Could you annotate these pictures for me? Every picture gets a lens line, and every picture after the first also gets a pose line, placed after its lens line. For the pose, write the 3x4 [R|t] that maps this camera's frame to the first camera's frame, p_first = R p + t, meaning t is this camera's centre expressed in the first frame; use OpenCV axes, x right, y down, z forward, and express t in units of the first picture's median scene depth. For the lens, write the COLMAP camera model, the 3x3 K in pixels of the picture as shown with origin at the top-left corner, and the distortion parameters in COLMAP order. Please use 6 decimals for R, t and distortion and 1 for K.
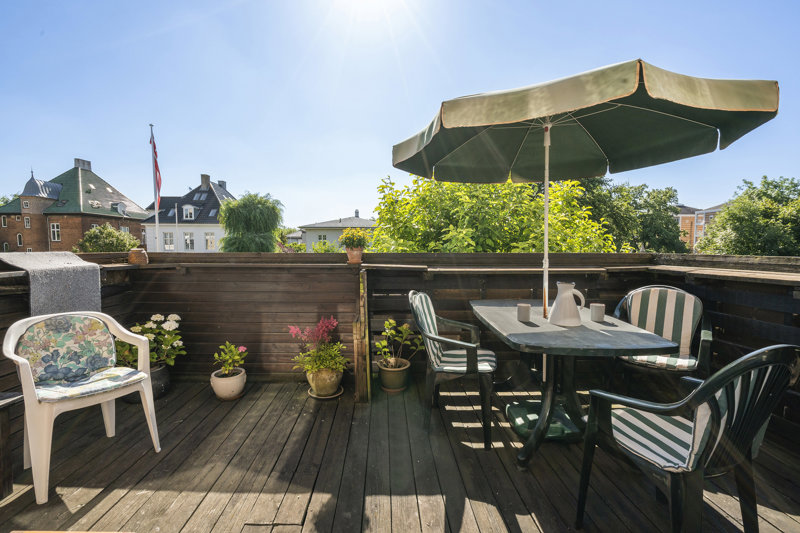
lens RADIAL K [[368.9, 0, 401.0], [0, 368.9, 266.8], [0, 0, 1]] dist [-0.001038, -0.000030]
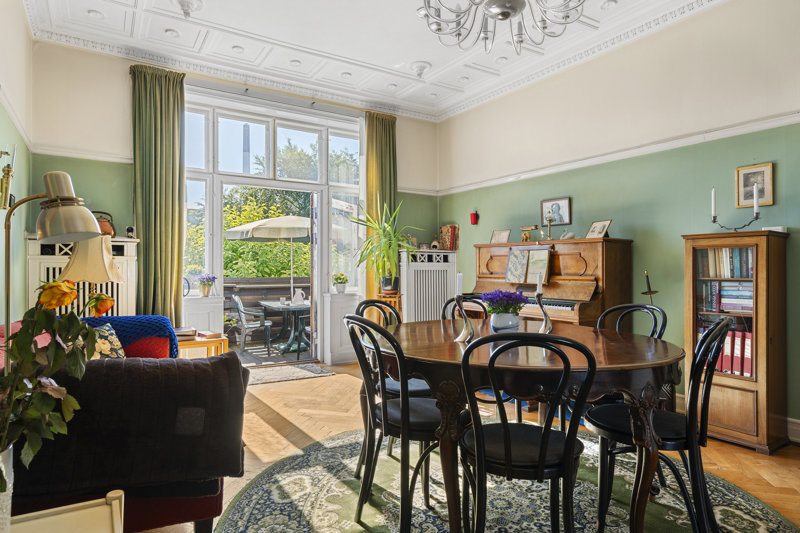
lens RADIAL K [[548.4, 0, 403.0], [0, 548.4, 266.6], [0, 0, 1]] dist [0.000834, -0.001874]
pose [[0.885080, 0.001449, 0.465437, -0.452278], [0.024151, 0.998505, -0.049034, 0.059954], [-0.464812, 0.054640, 0.883722, -1.808300]]
